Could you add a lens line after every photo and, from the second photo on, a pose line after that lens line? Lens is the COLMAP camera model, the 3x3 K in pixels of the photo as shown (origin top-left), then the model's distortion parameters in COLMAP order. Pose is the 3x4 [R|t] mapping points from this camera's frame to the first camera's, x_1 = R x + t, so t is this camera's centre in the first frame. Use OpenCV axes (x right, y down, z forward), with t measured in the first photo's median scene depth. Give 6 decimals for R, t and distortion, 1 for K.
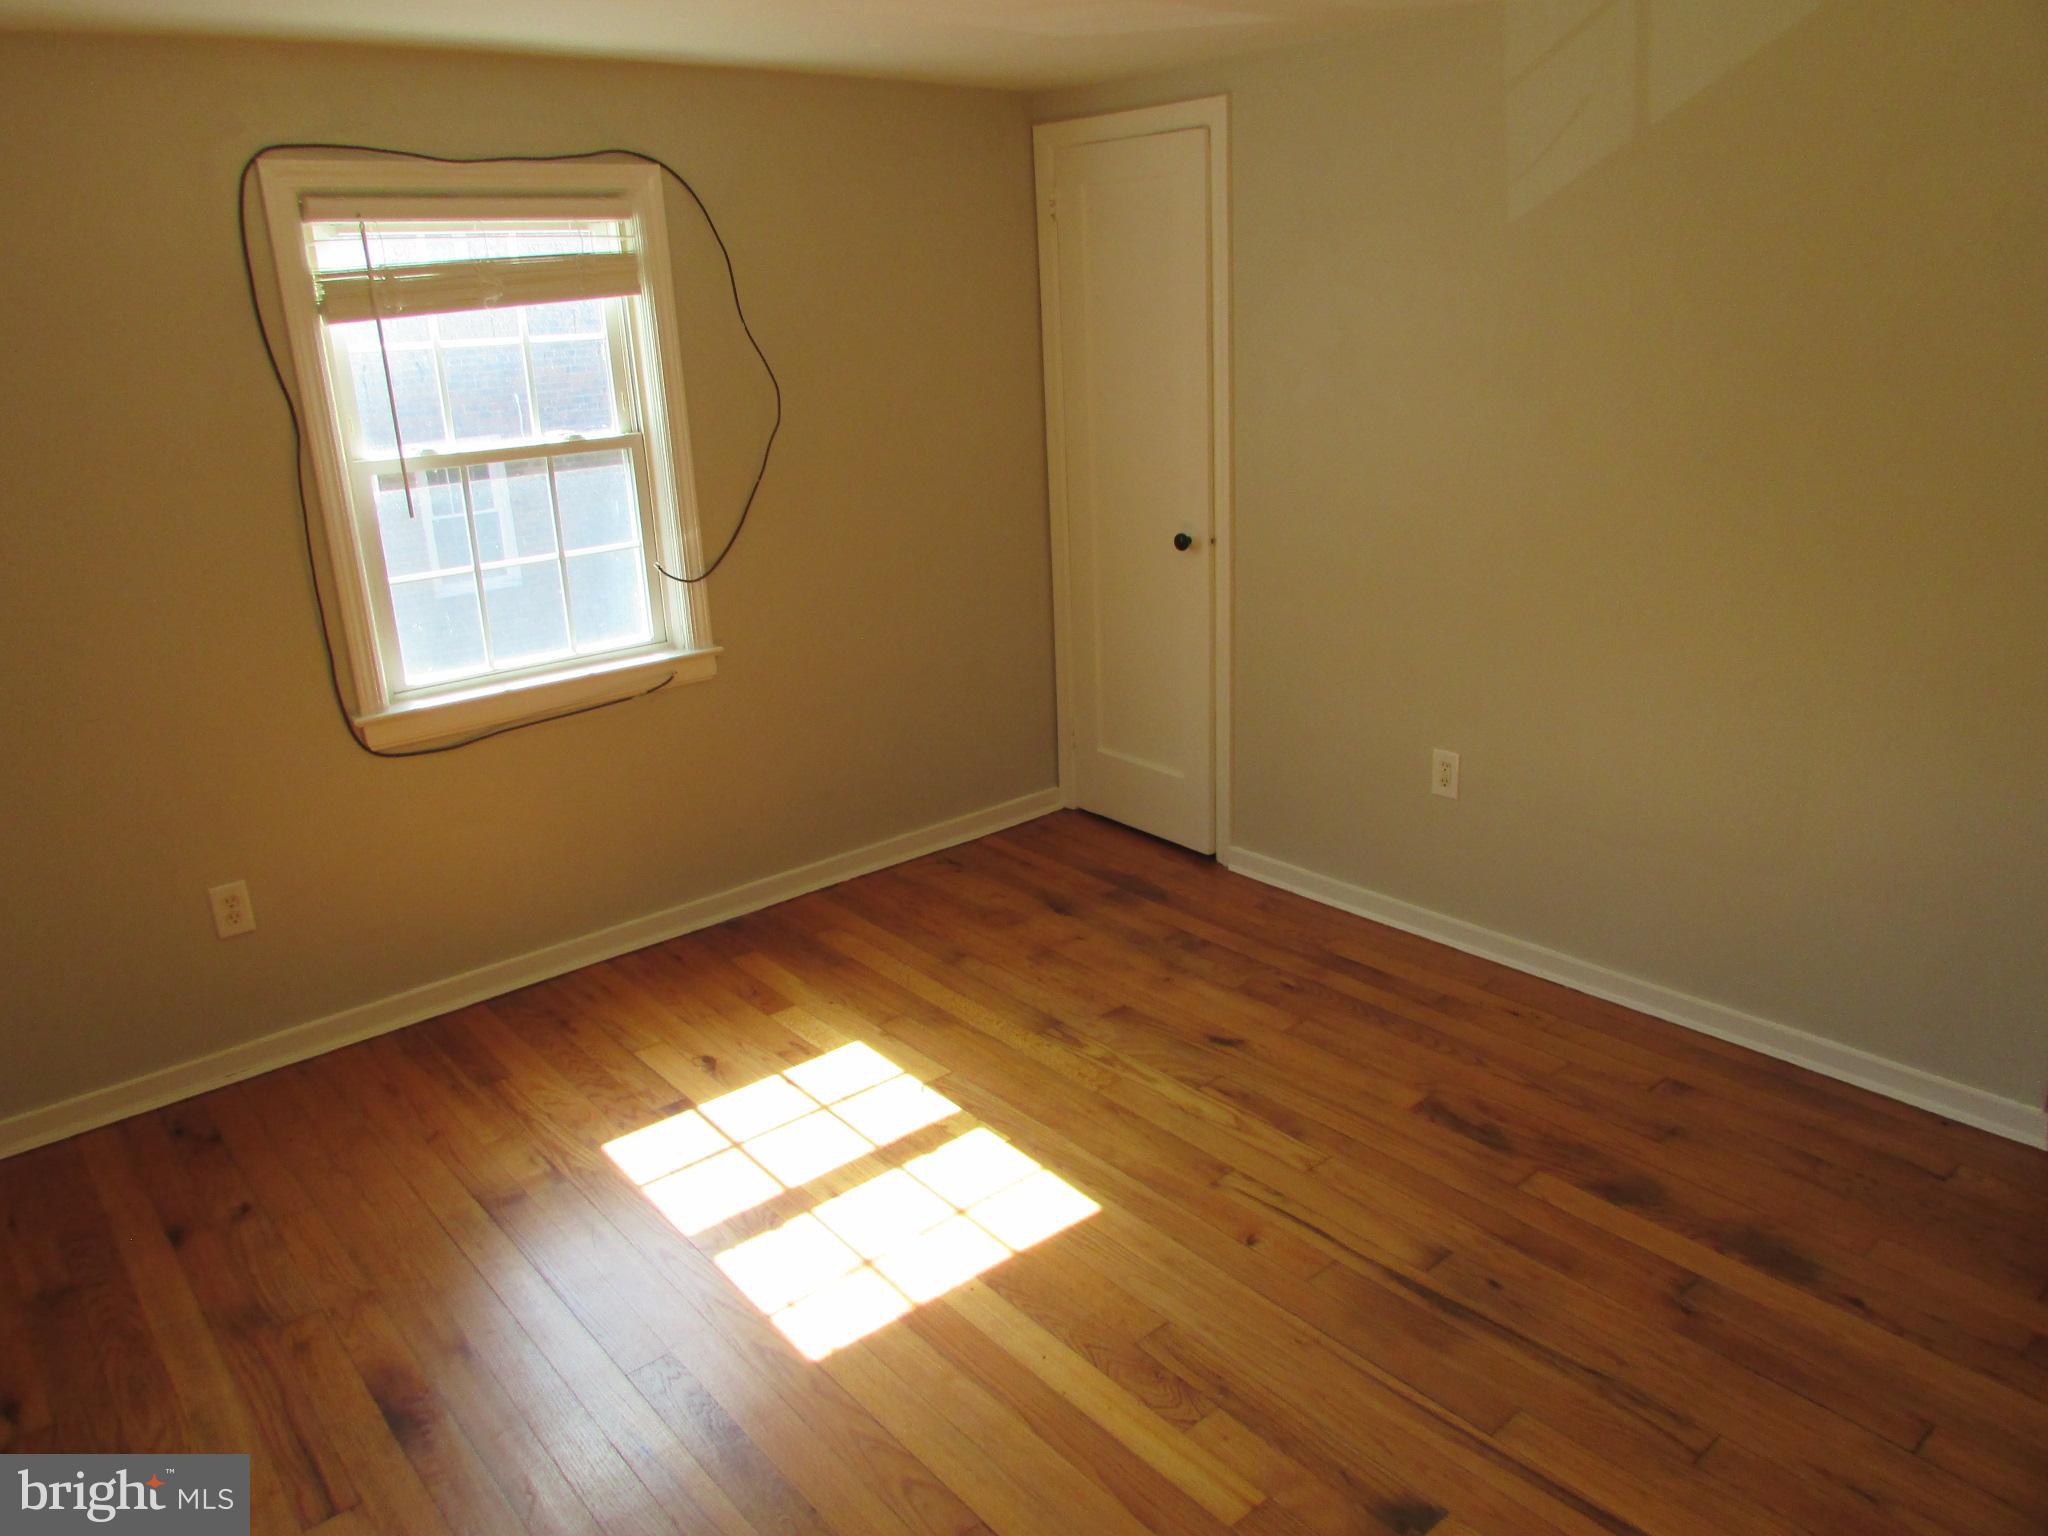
lens RADIAL K [[1453.0, 0, 1000.8], [0, 1453.0, 734.6], [0, 0, 1]] dist [-0.028284, 0.002560]
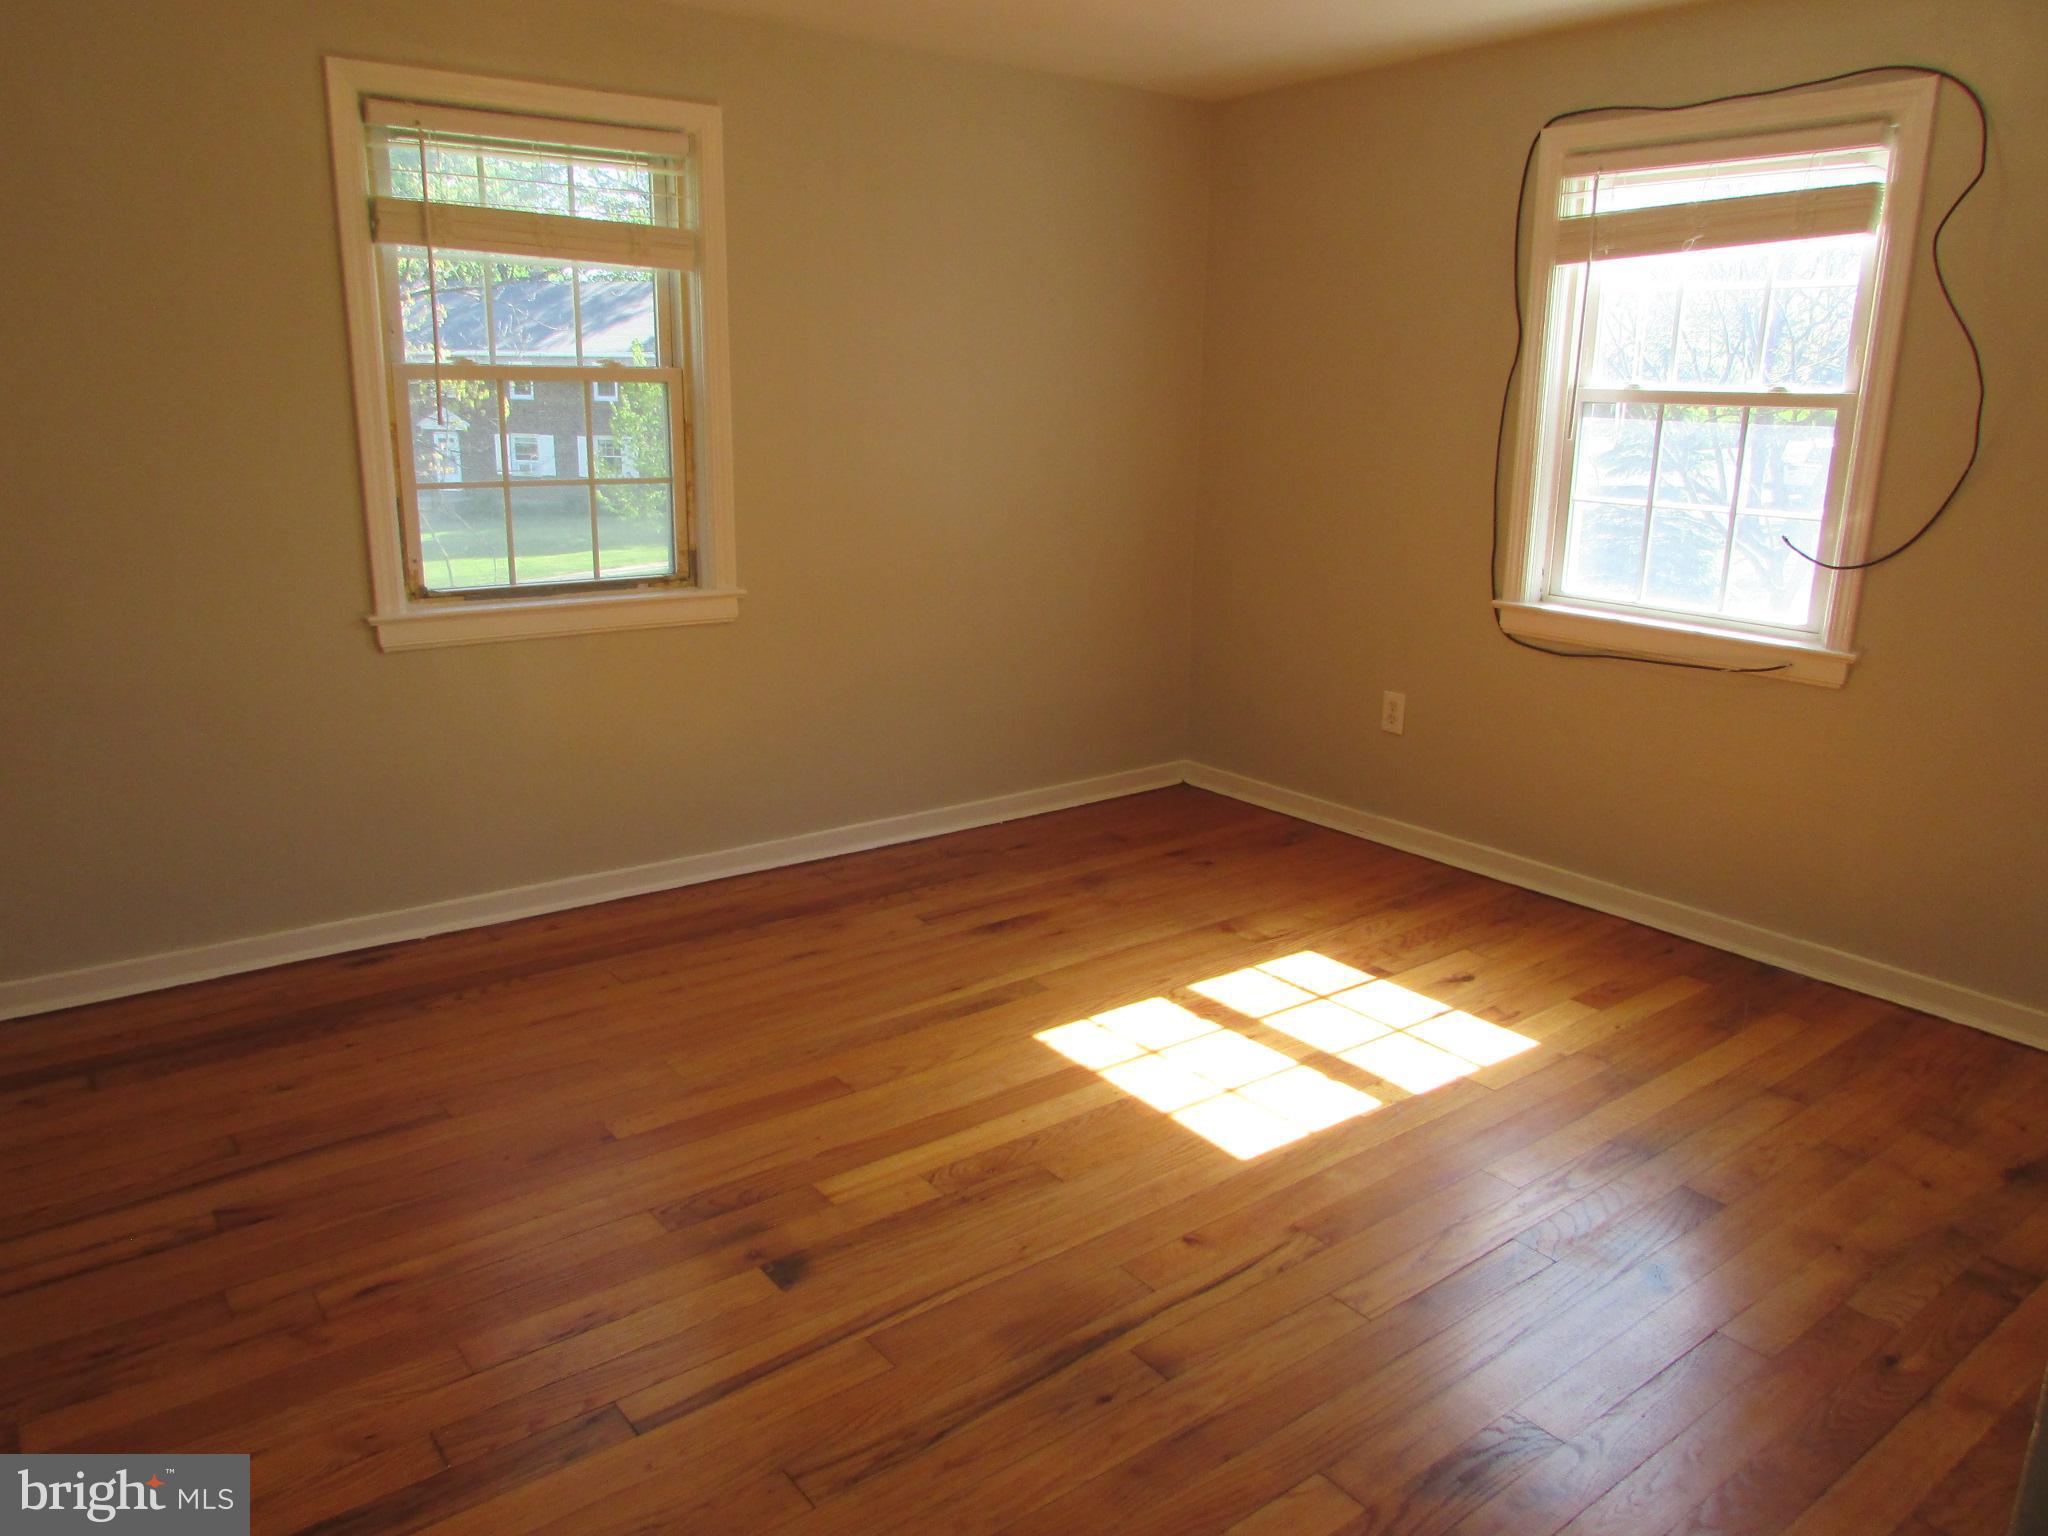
lens RADIAL K [[1449.5, 0, 1024.0], [0, 1449.5, 768.0], [0, 0, 1]] dist [-0.038004, 0.011884]
pose [[-0.032136, 0.296151, -0.954600, 0.753068], [-0.298668, 0.908609, 0.291937, -0.117981], [0.953816, 0.294490, 0.059252, 0.607232]]
